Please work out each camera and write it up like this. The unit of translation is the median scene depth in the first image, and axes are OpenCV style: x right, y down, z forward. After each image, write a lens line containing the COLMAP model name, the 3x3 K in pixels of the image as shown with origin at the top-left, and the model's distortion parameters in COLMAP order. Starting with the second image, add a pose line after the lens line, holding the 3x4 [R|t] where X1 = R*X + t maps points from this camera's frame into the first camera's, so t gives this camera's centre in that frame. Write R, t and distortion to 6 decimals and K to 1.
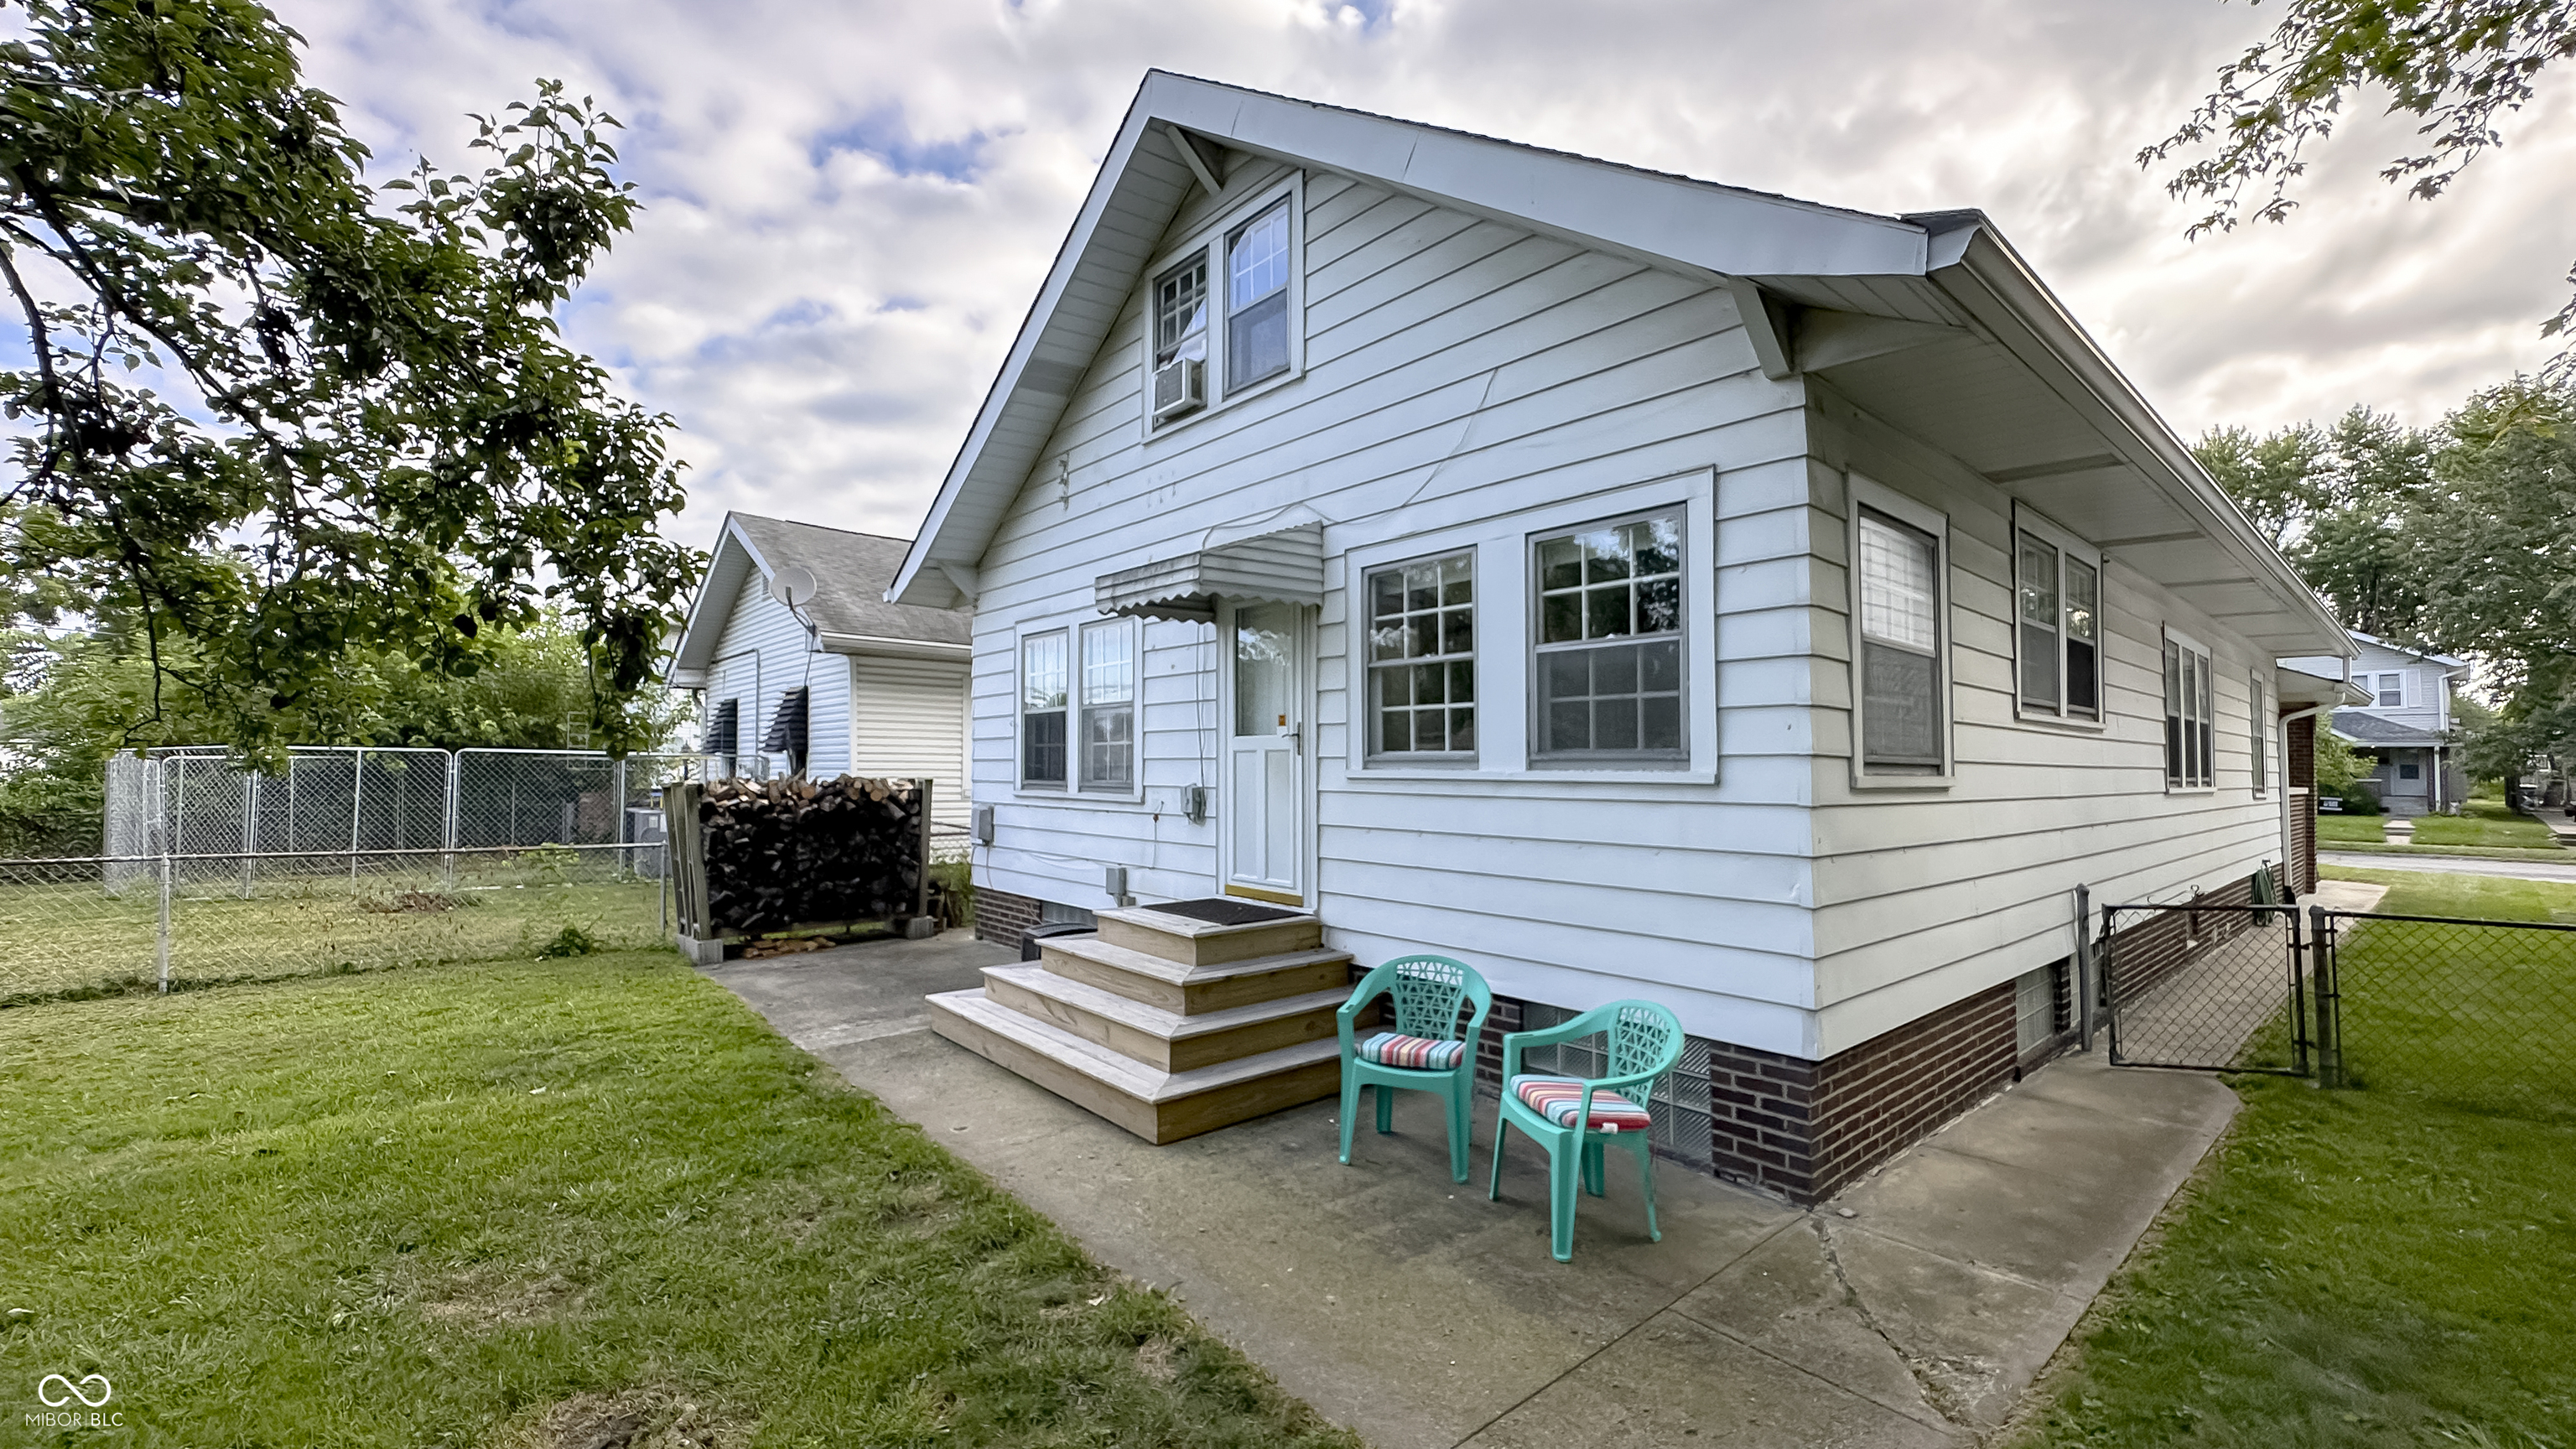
lens RADIAL K [[1031.8, 0, 1288.0], [0, 1031.8, 724.5], [0, 0, 1]] dist [-0.000967, 0.000178]
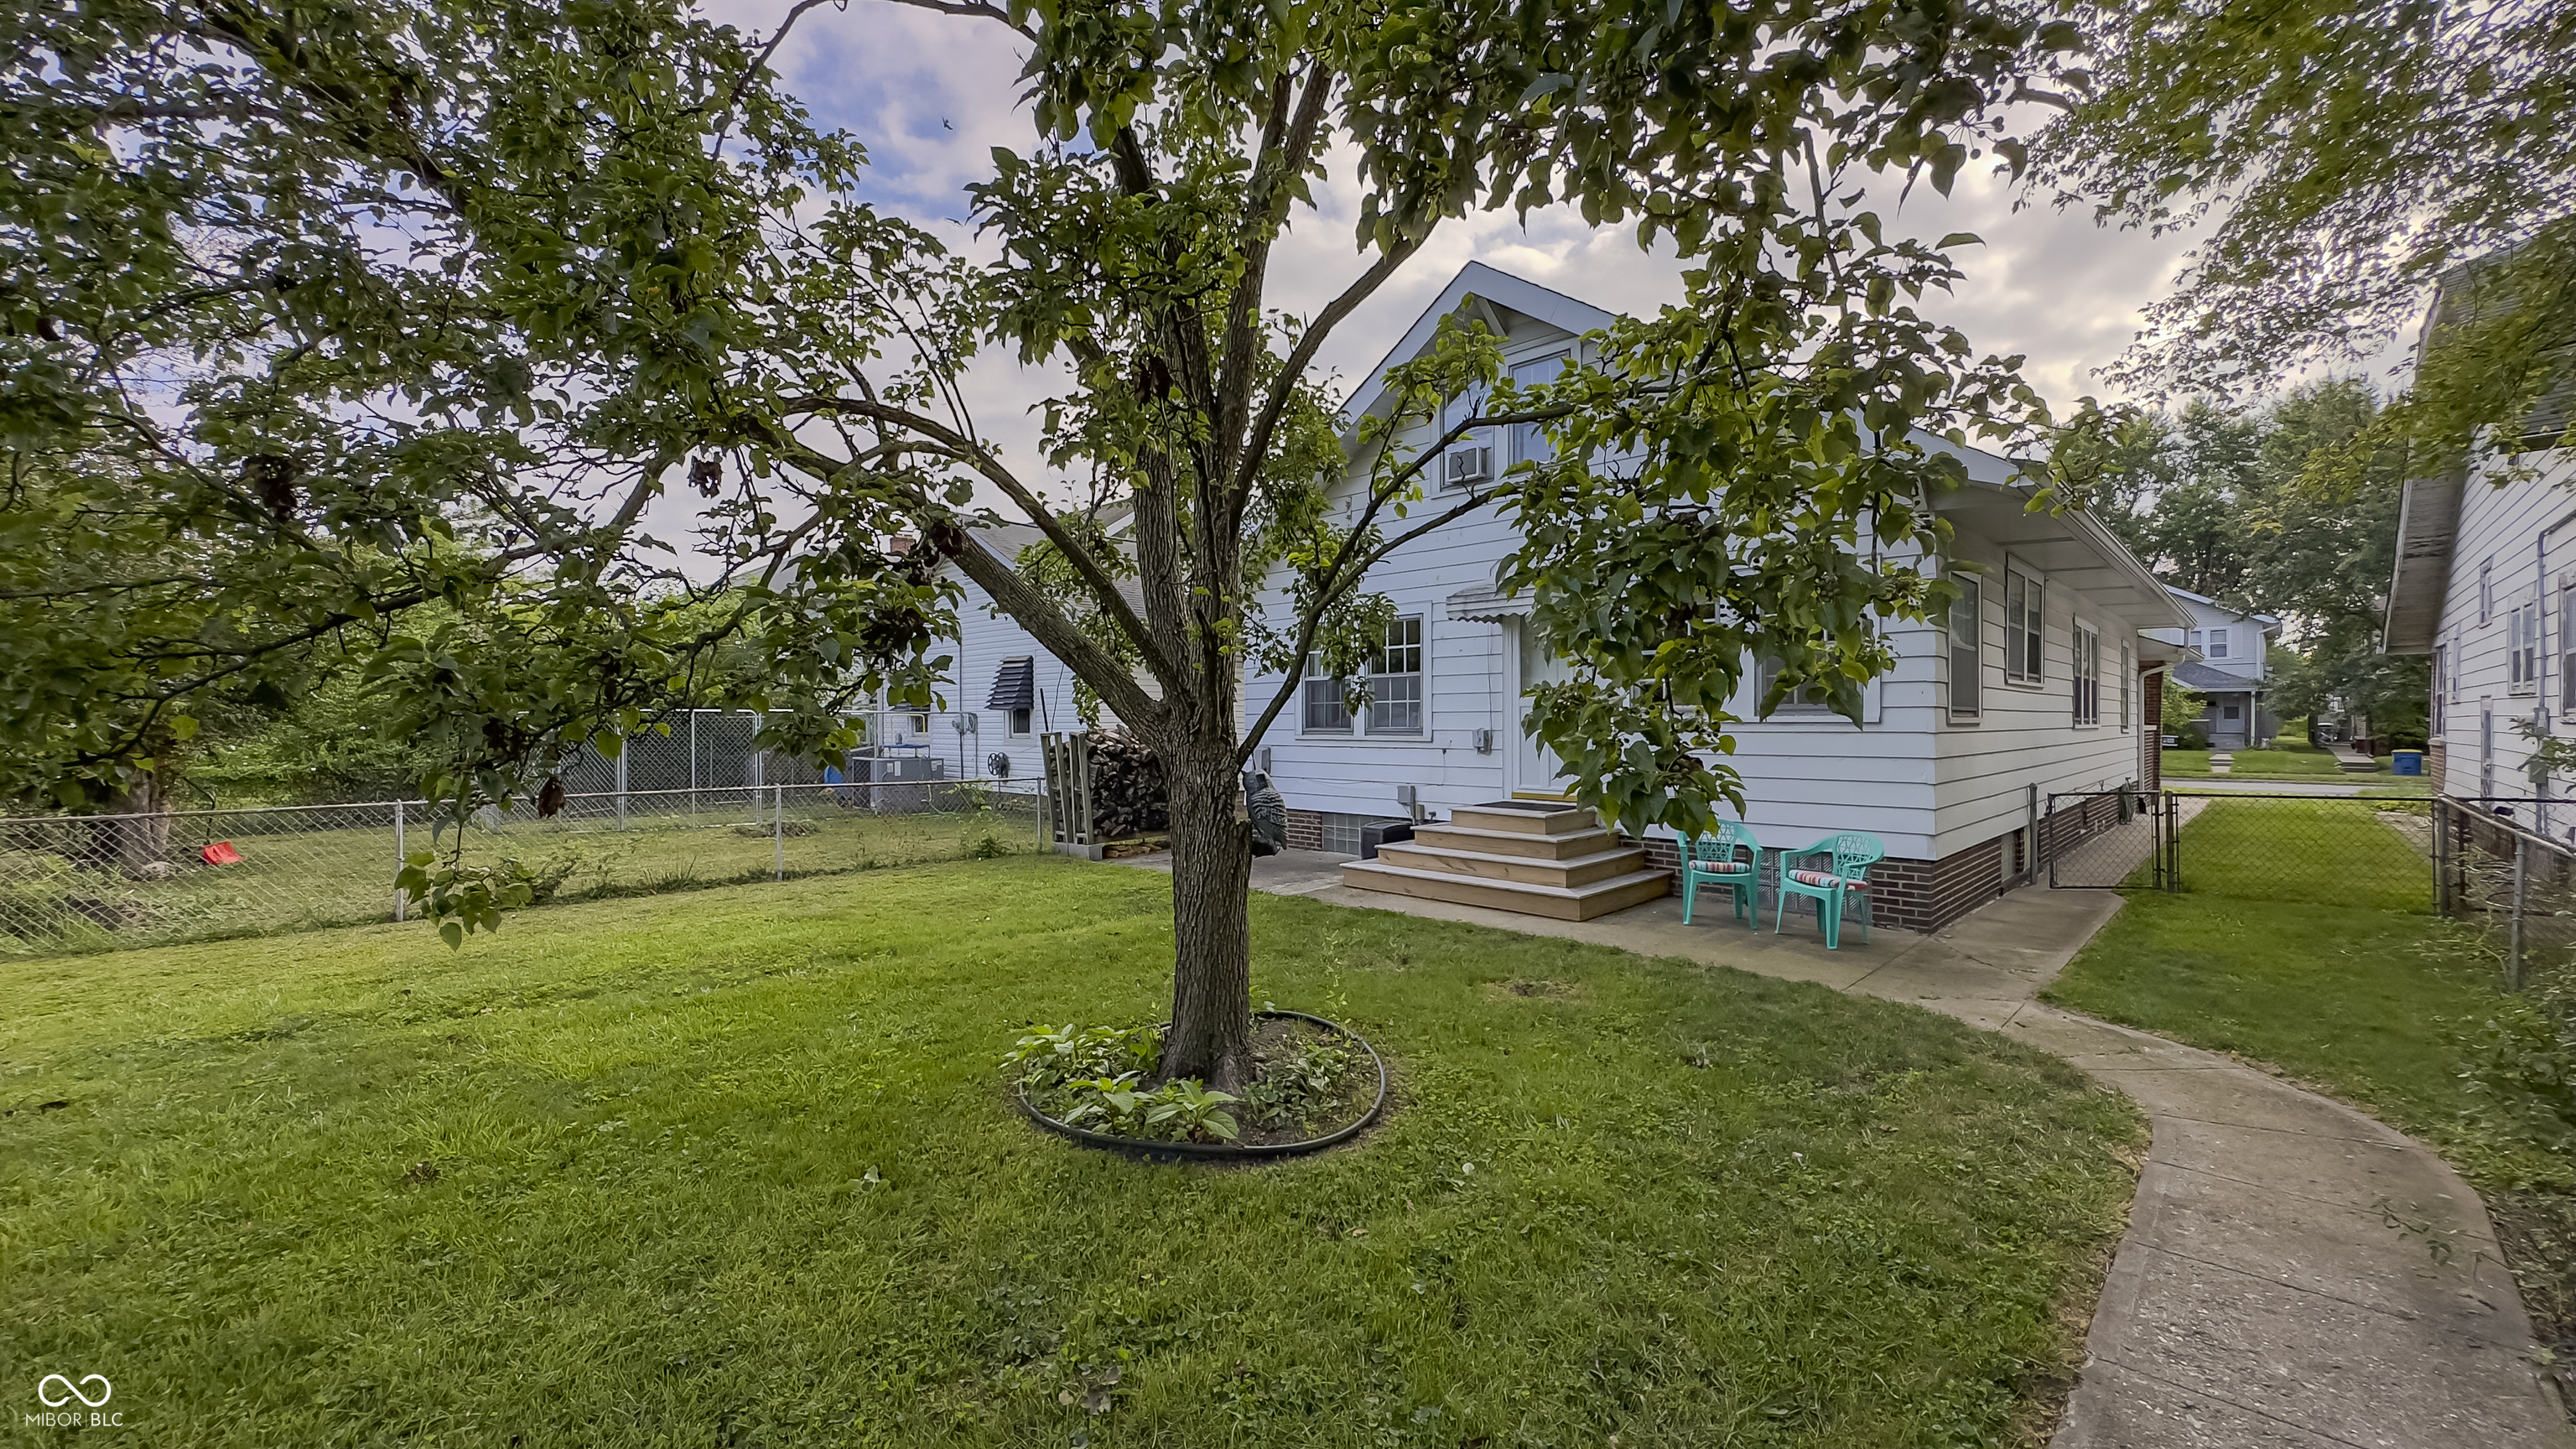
lens RADIAL K [[1018.1, 0, 1279.5], [0, 1018.1, 719.6], [0, 0, 1]] dist [0.000234, -0.000011]
pose [[0.997250, -0.010324, 0.073385, -0.401086], [0.007224, 0.999075, 0.042388, -0.016836], [-0.073755, -0.041742, 0.996402, -0.383668]]
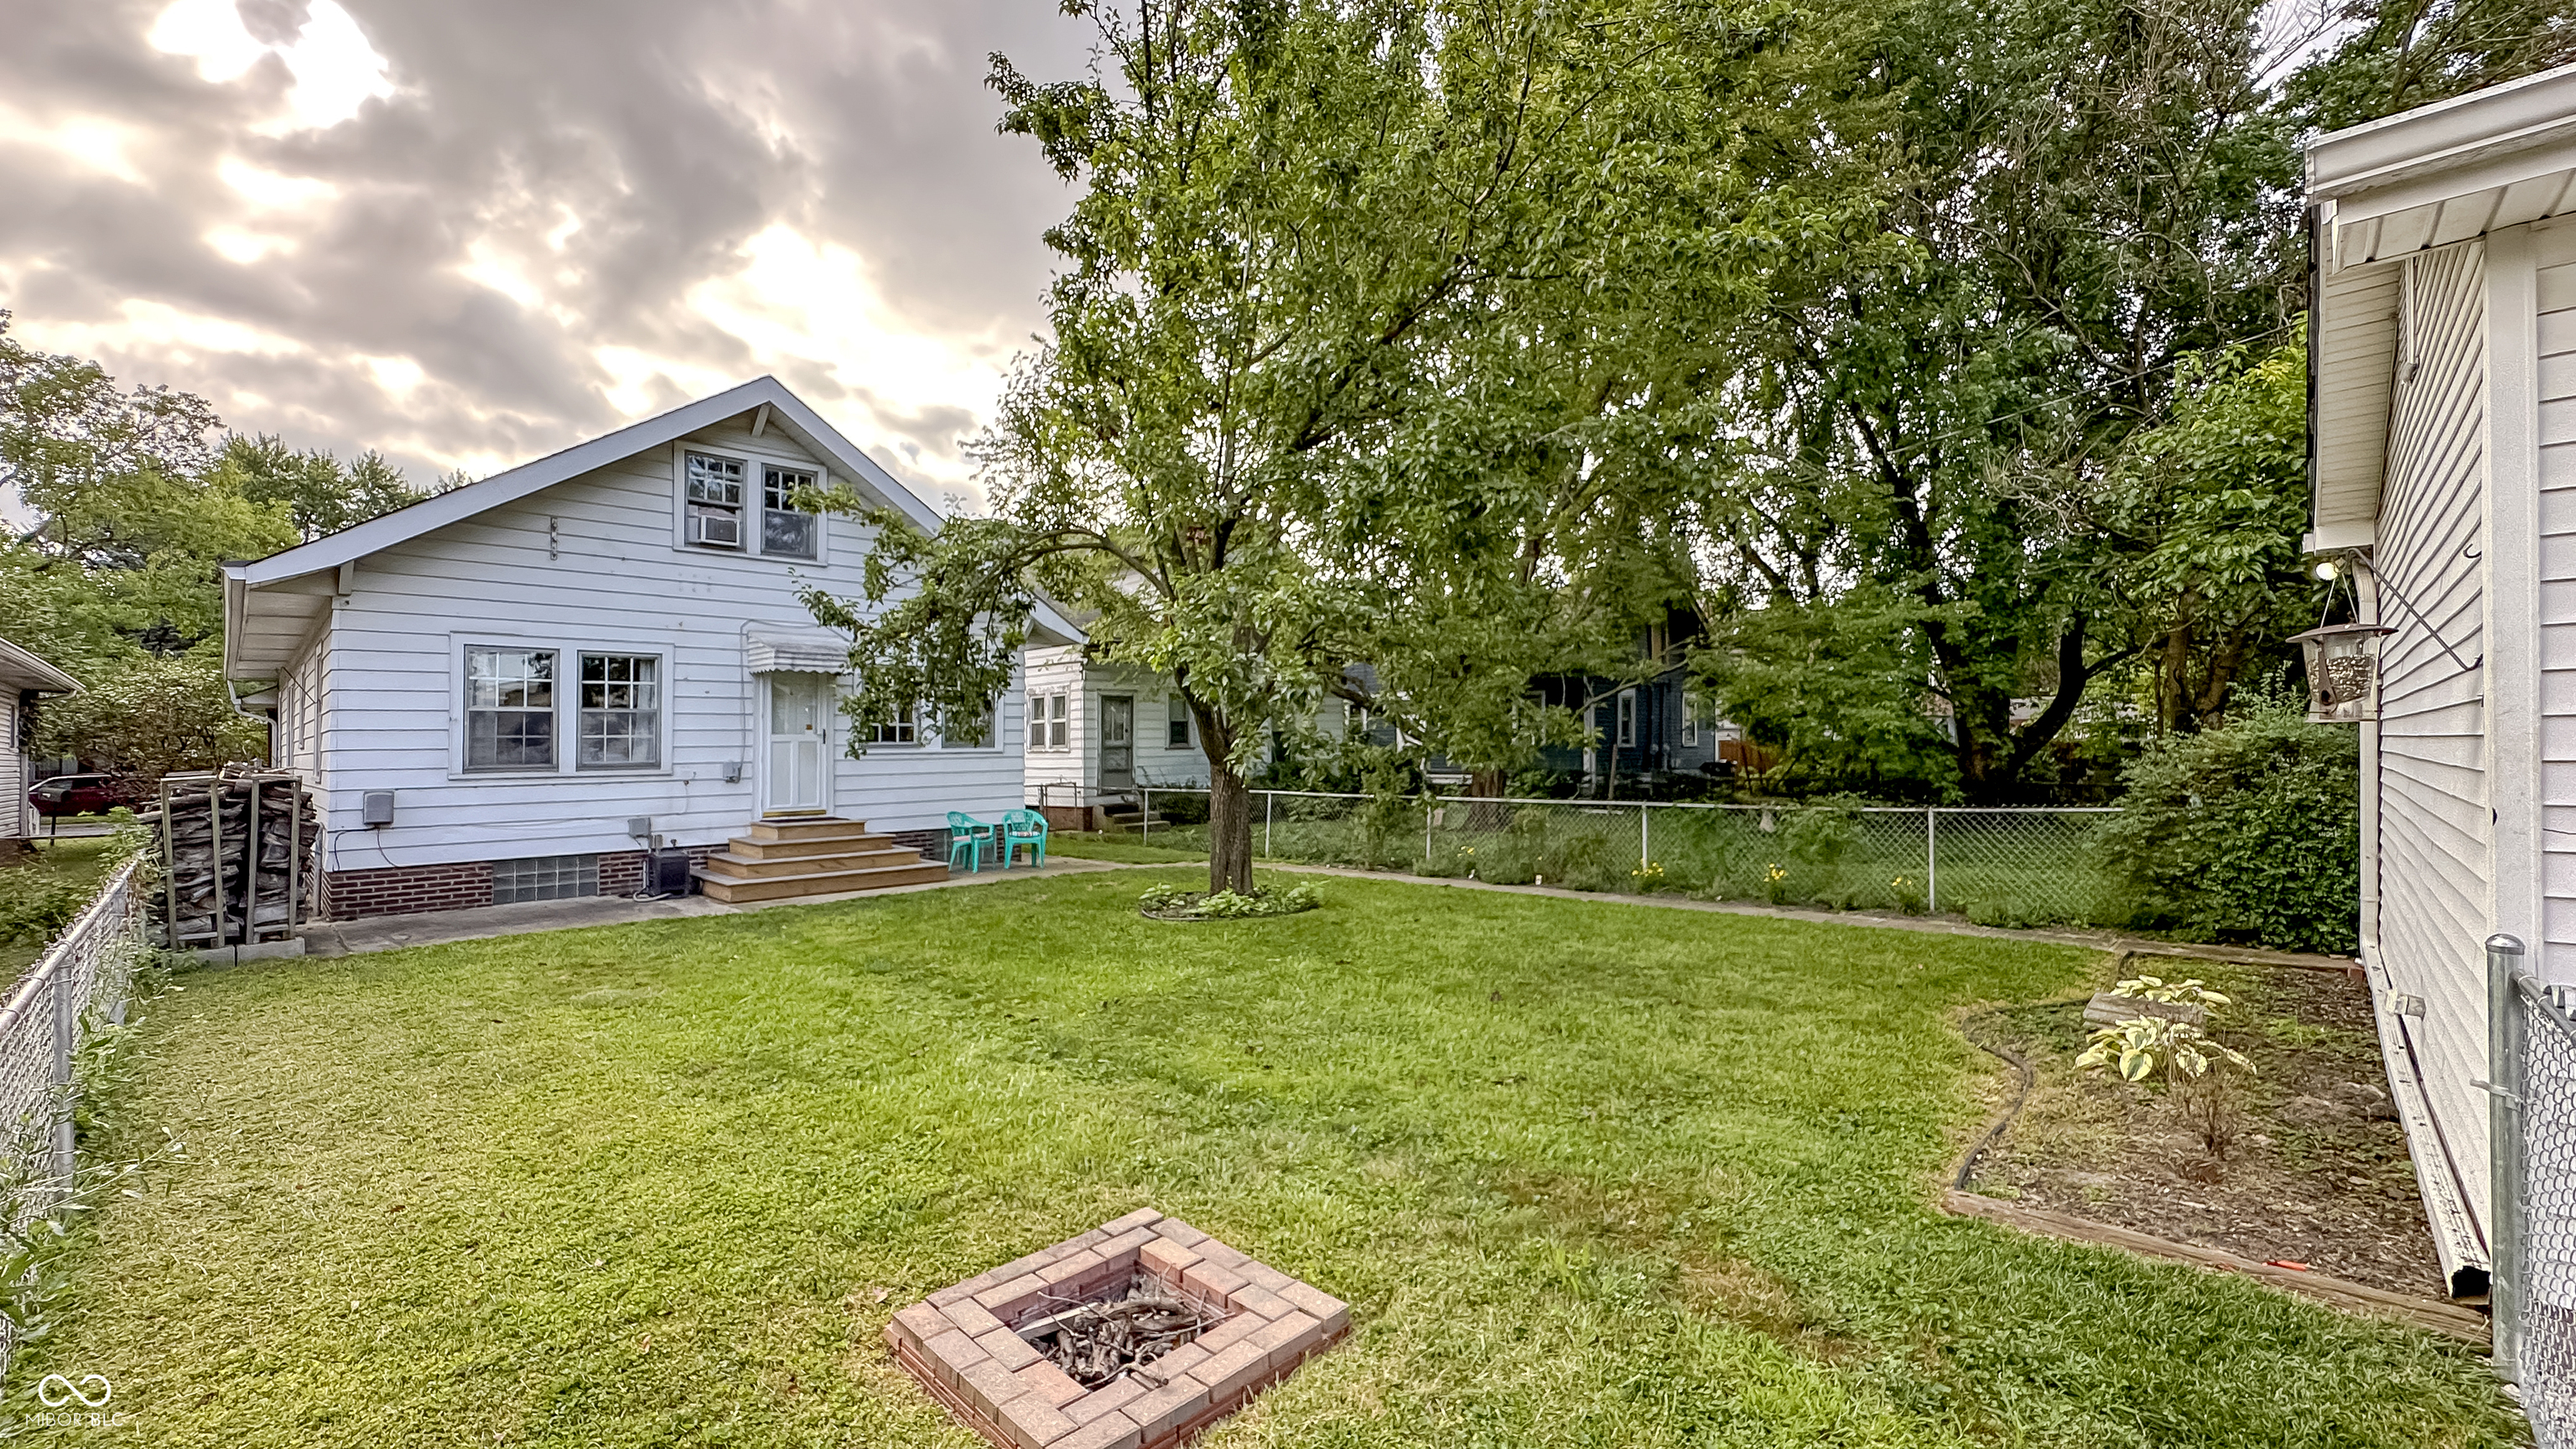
lens RADIAL K [[1033.7, 0, 1278.4], [0, 1033.7, 689.7], [0, 0, 1]] dist [-0.000492, 0.000075]
pose [[-0.075309, 0.045780, 0.996109, -1.542418], [-0.033061, 0.998282, -0.048379, -0.006429], [-0.996612, -0.036576, -0.073666, 0.161754]]
